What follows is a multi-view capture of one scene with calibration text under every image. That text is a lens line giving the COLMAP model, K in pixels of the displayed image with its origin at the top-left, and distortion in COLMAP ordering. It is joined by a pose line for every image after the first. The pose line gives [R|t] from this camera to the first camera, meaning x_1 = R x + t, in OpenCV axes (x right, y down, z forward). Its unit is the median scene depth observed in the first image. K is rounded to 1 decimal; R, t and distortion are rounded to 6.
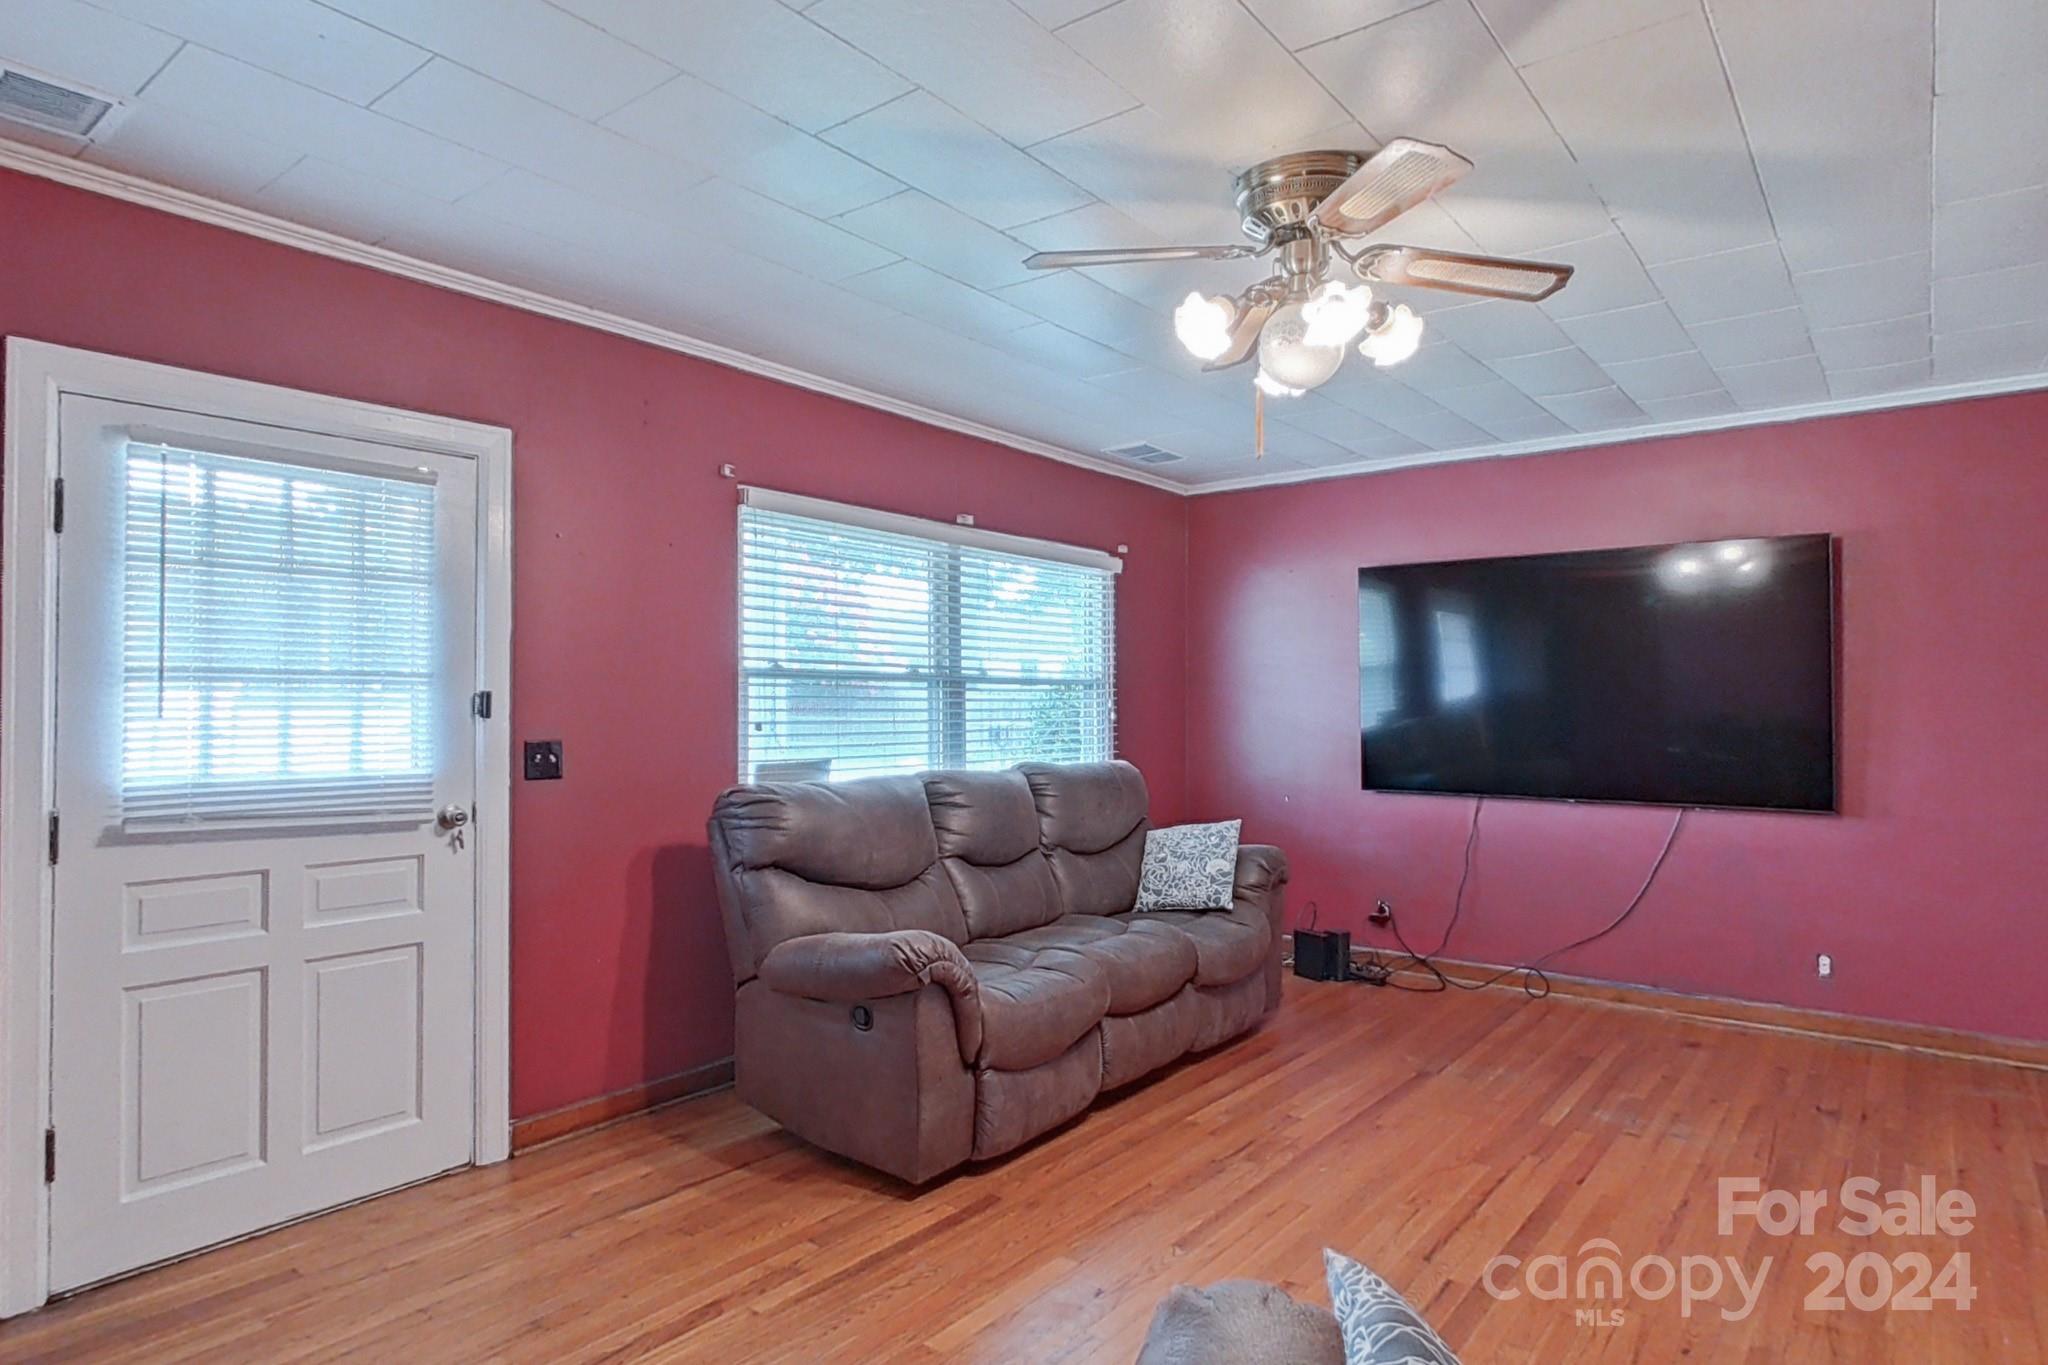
lens RADIAL K [[1161.4, 0, 1027.6], [0, 1161.4, 682.0], [0, 0, 1]] dist [-0.000301, -0.000414]
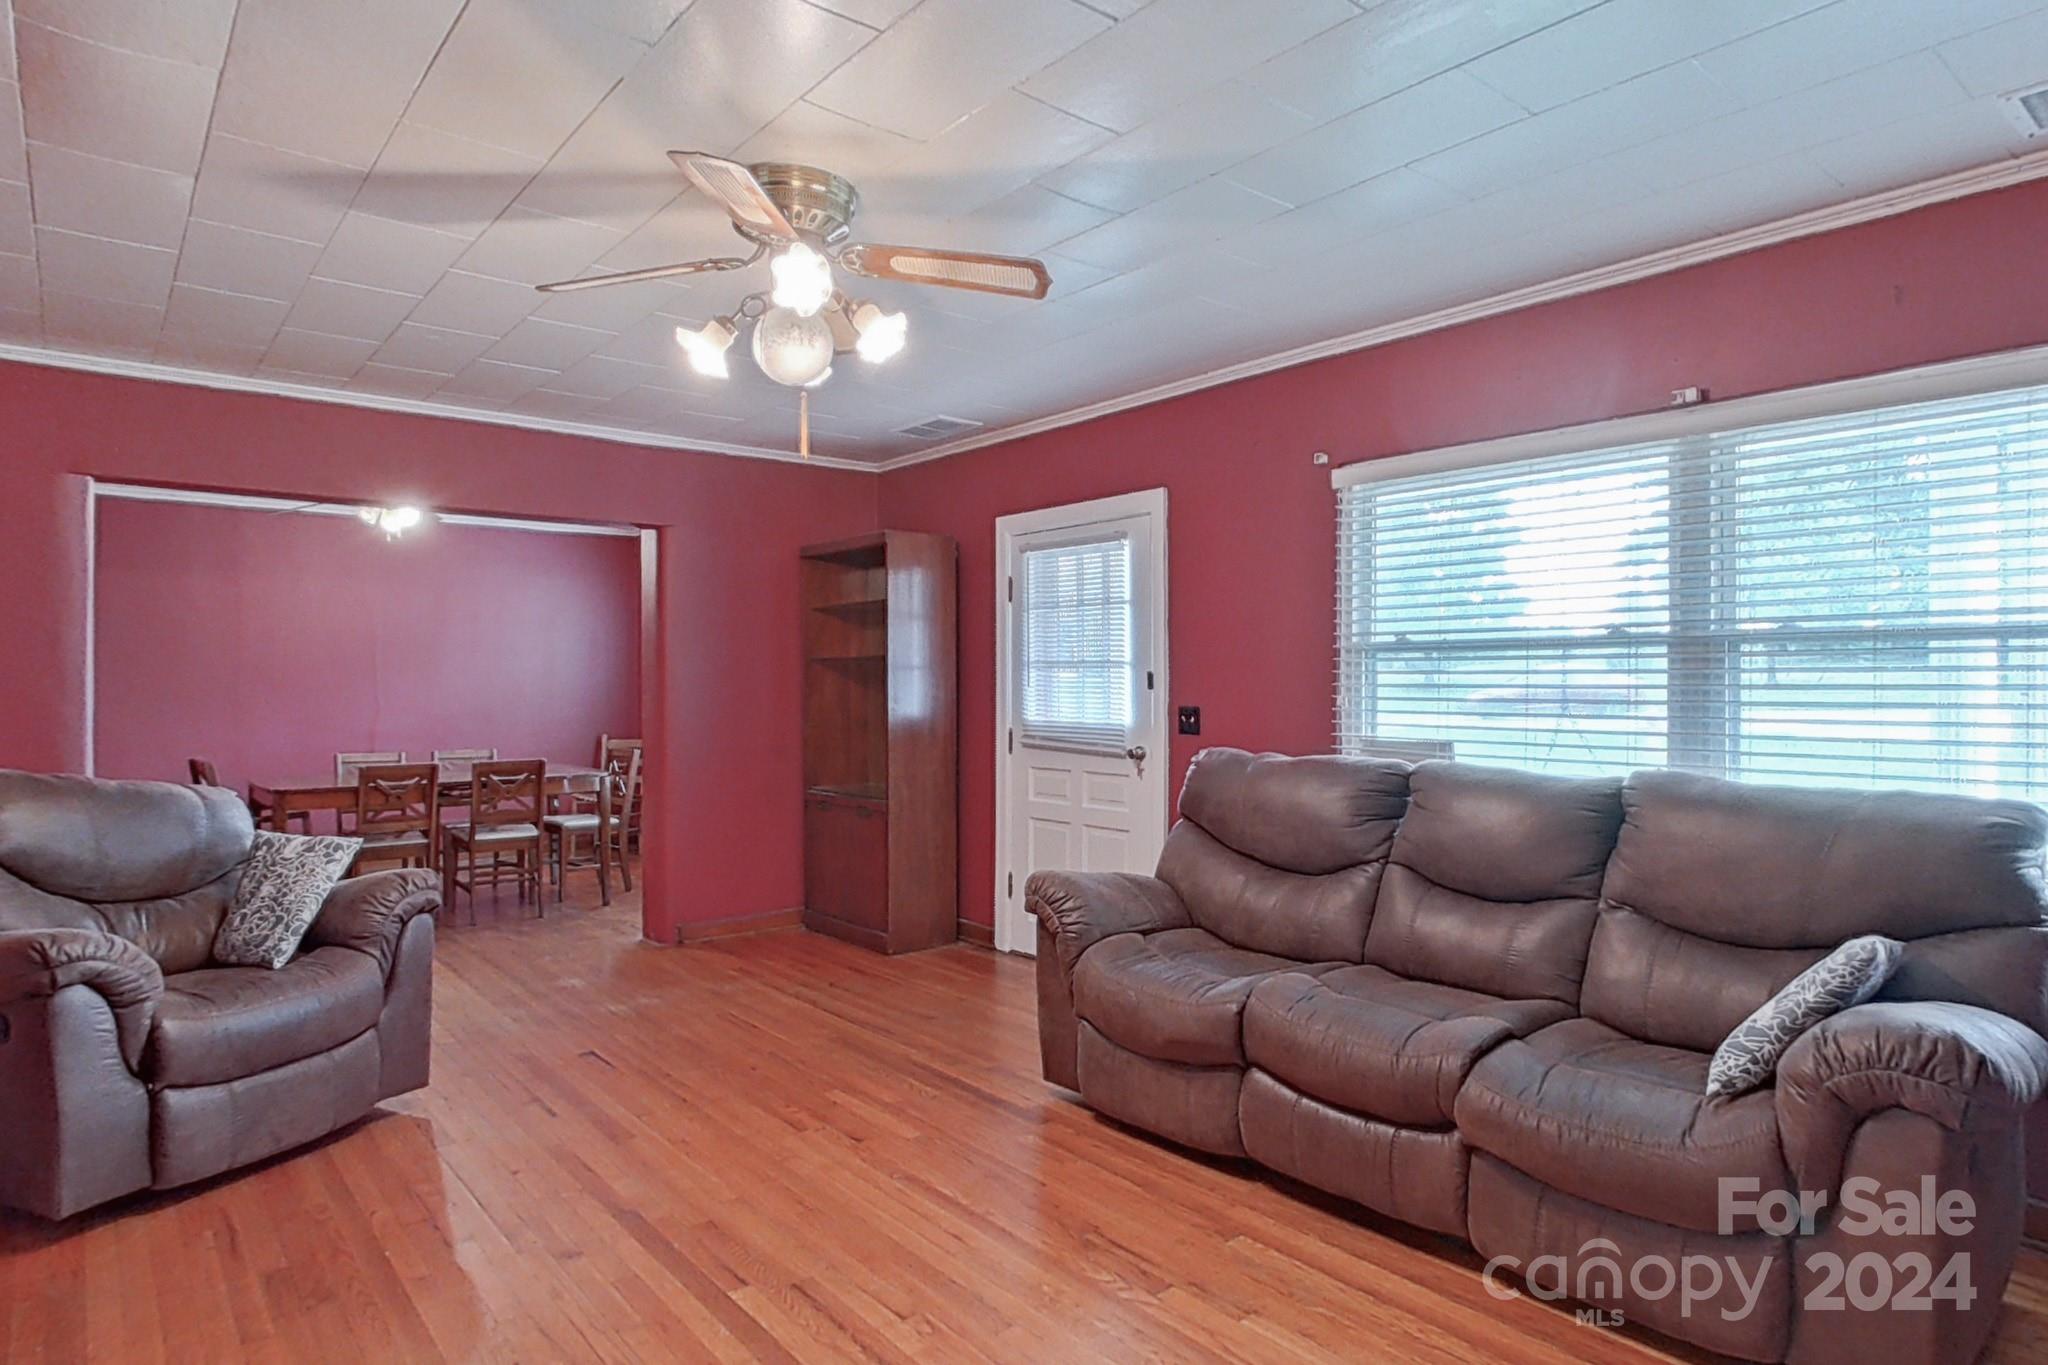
lens RADIAL K [[1161.4, 0, 1027.6], [0, 1161.4, 682.0], [0, 0, 1]] dist [-0.000301, -0.000414]
pose [[-0.212731, 0.002394, -0.977108, 0.733422], [0.022710, 0.999739, -0.002495, 0.015904], [0.976847, -0.022721, -0.212730, 0.847612]]
